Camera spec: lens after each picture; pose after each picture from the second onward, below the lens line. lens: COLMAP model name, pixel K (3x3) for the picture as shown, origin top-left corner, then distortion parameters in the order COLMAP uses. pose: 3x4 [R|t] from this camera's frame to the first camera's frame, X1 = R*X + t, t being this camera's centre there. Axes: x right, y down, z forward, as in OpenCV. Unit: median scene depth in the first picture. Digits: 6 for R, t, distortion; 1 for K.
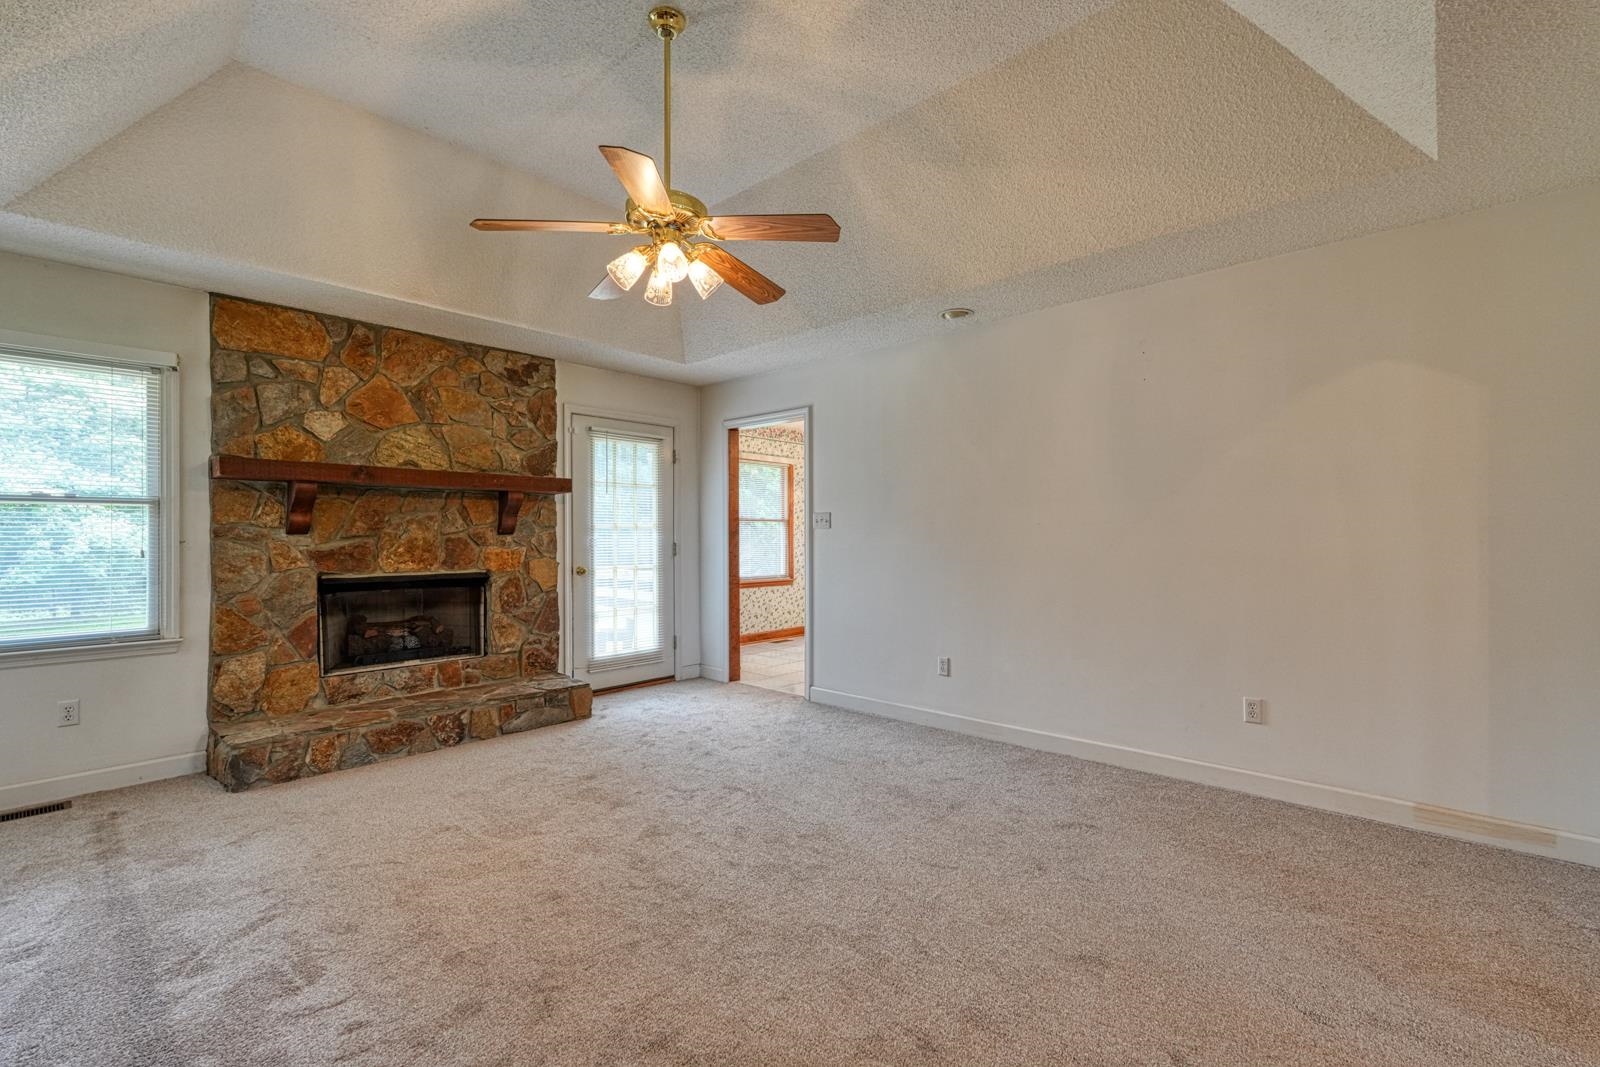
lens RADIAL K [[706.0, 0, 800.8], [0, 706.0, 534.1], [0, 0, 1]] dist [-0.000762, 0.000916]
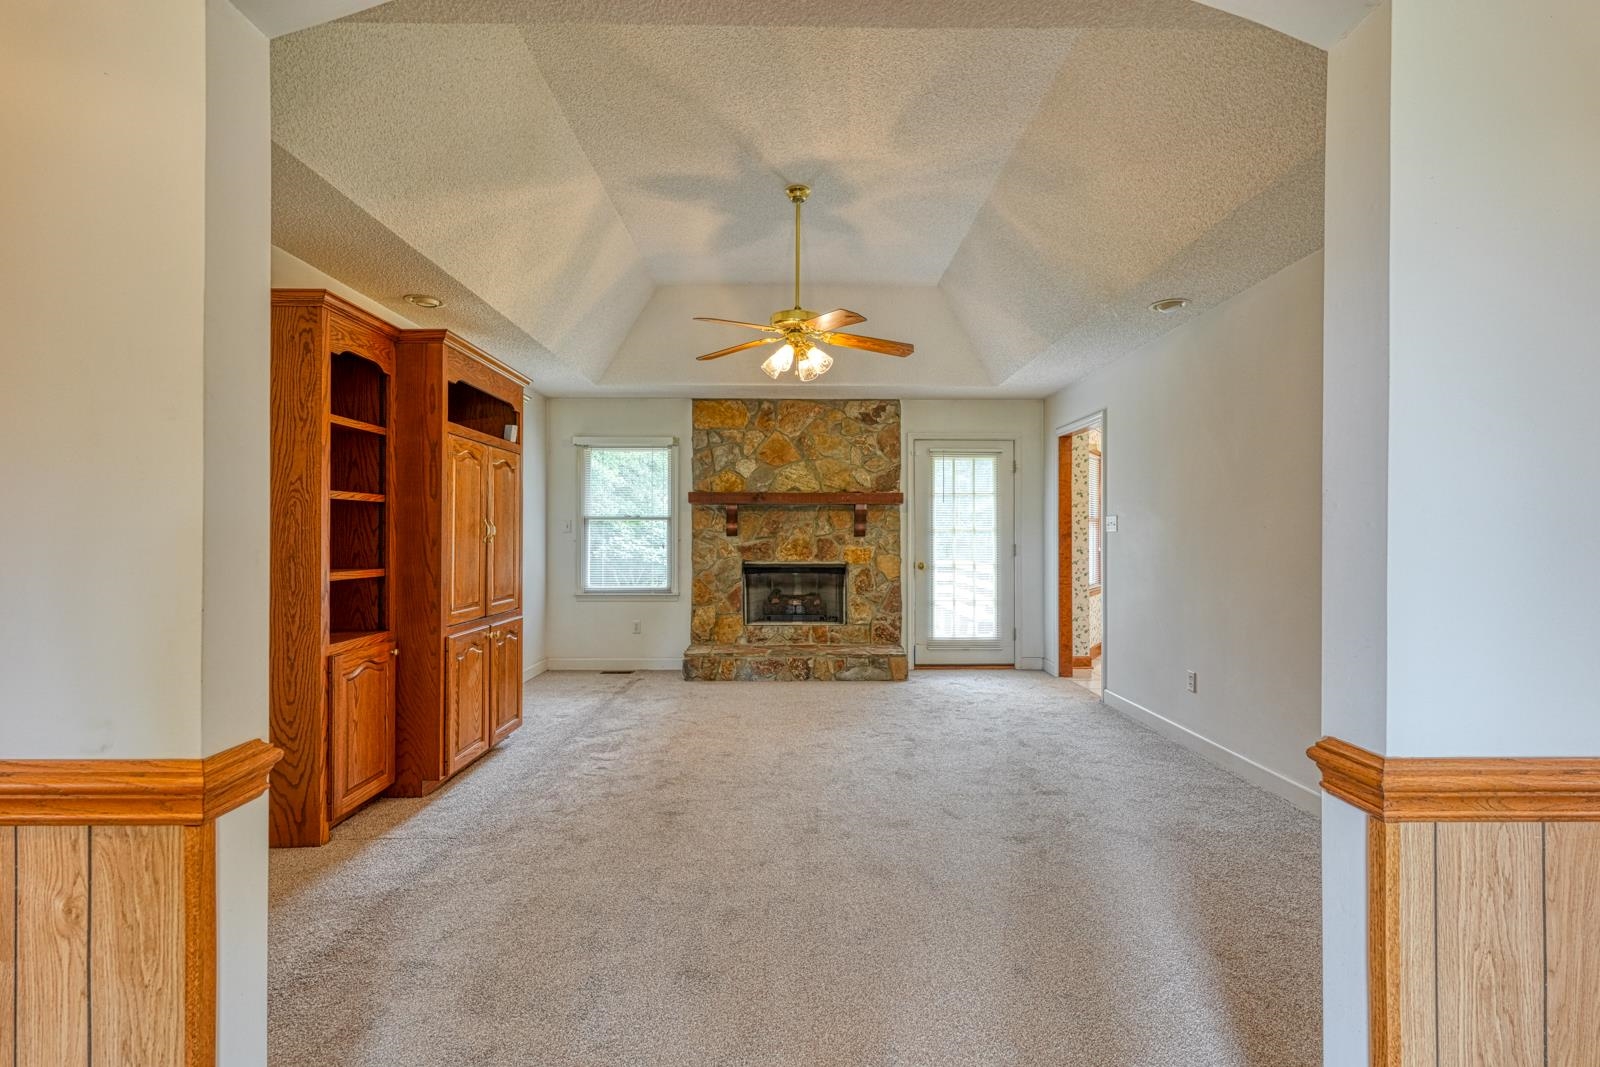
lens RADIAL K [[706.0, 0, 790.6], [0, 706.0, 533.8], [0, 0, 1]] dist [-0.000762, 0.000916]
pose [[0.676860, 0.000212, -0.736112, 0.542263], [-0.001324, 0.999999, -0.000930, -0.003557], [0.736110, 0.001604, 0.676860, -0.009810]]
